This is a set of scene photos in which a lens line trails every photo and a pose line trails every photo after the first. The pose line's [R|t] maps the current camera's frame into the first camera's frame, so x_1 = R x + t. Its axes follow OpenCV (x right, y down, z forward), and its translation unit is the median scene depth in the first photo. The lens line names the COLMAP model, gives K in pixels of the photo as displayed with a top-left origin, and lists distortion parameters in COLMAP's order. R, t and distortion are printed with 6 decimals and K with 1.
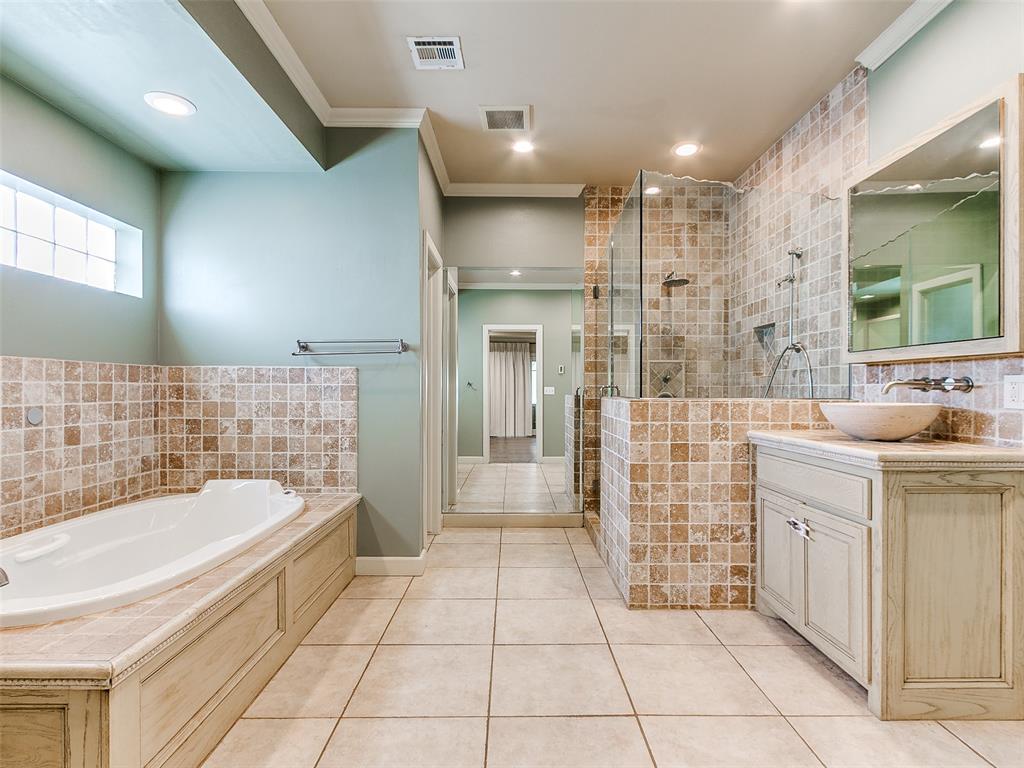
lens RADIAL K [[533.1, 0, 517.4], [0, 533.1, 392.3], [0, 0, 1]] dist [-0.001283, -0.000639]
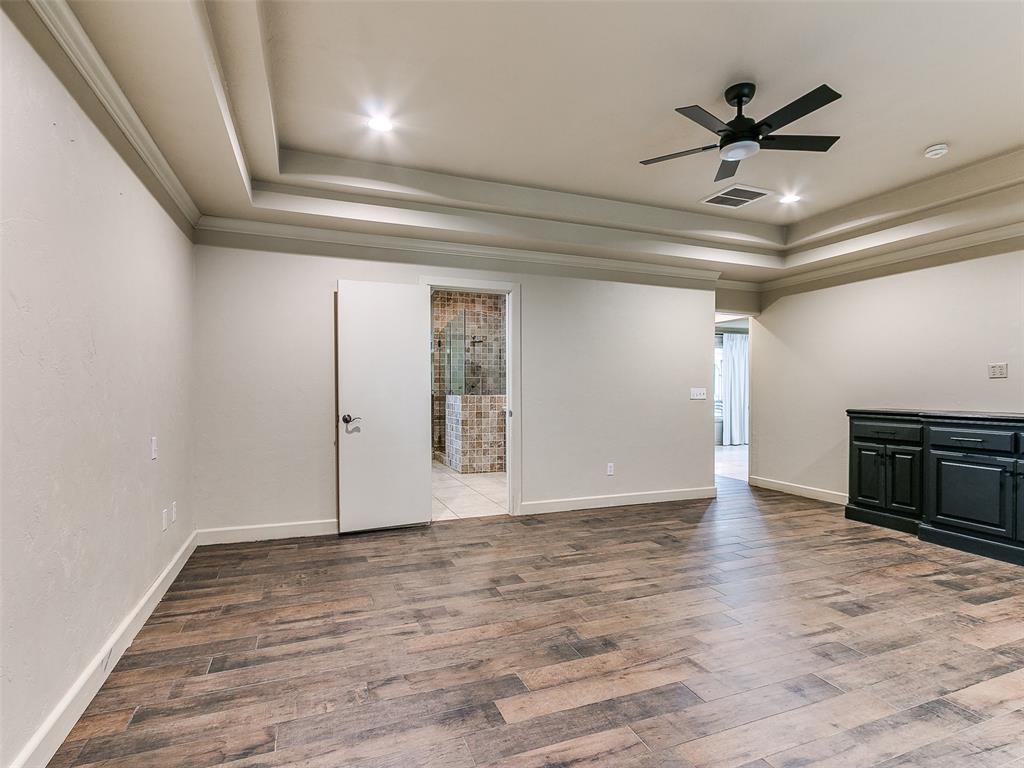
lens RADIAL K [[533.1, 0, 517.4], [0, 533.1, 392.3], [0, 0, 1]] dist [-0.001283, -0.000639]
pose [[0.933685, -0.003987, 0.358074, -0.440537], [0.003246, 0.999991, 0.002672, -0.008761], [-0.358082, -0.001332, 0.933689, -1.457218]]
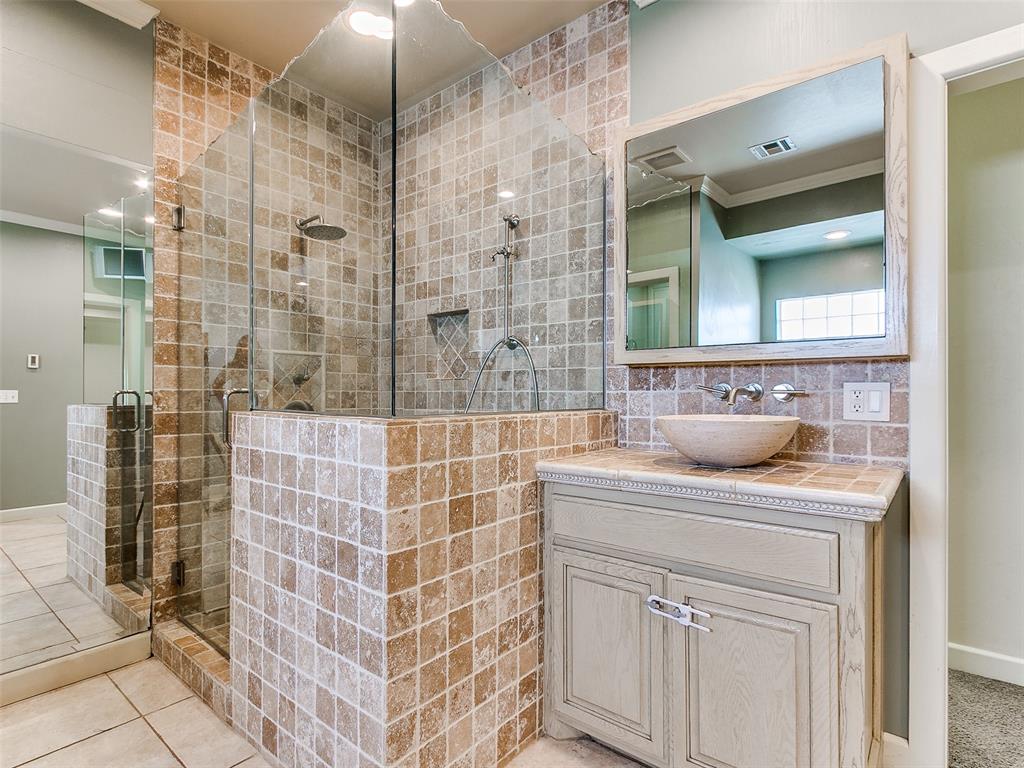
lens RADIAL K [[533.1, 0, 517.4], [0, 533.1, 392.3], [0, 0, 1]] dist [-0.001283, -0.000639]
pose [[0.640394, 0.002646, 0.768042, -0.071936], [0.003034, 0.999978, -0.005975, -0.007735], [-0.768040, 0.006156, 0.640372, 0.549309]]
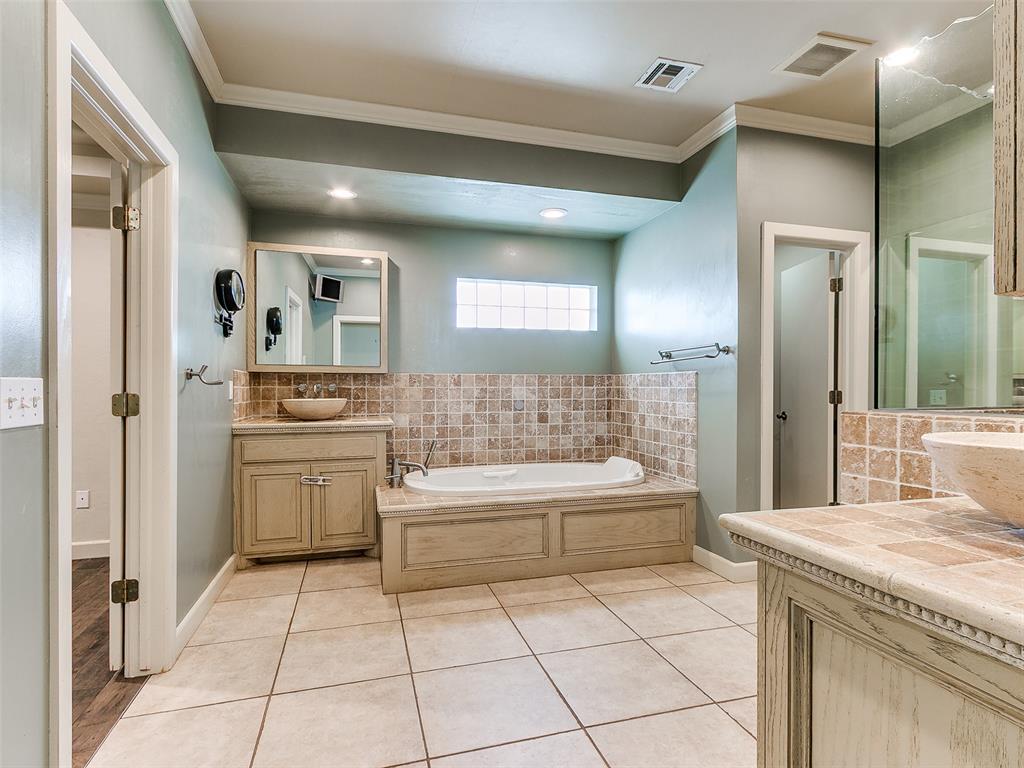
lens RADIAL K [[533.1, 0, 517.4], [0, 533.1, 392.3], [0, 0, 1]] dist [-0.001283, -0.000639]
pose [[0.267534, 0.008003, -0.963515, 0.688781], [-0.004219, 0.999966, 0.007134, -0.011477], [0.963539, 0.002157, 0.267558, 0.374513]]
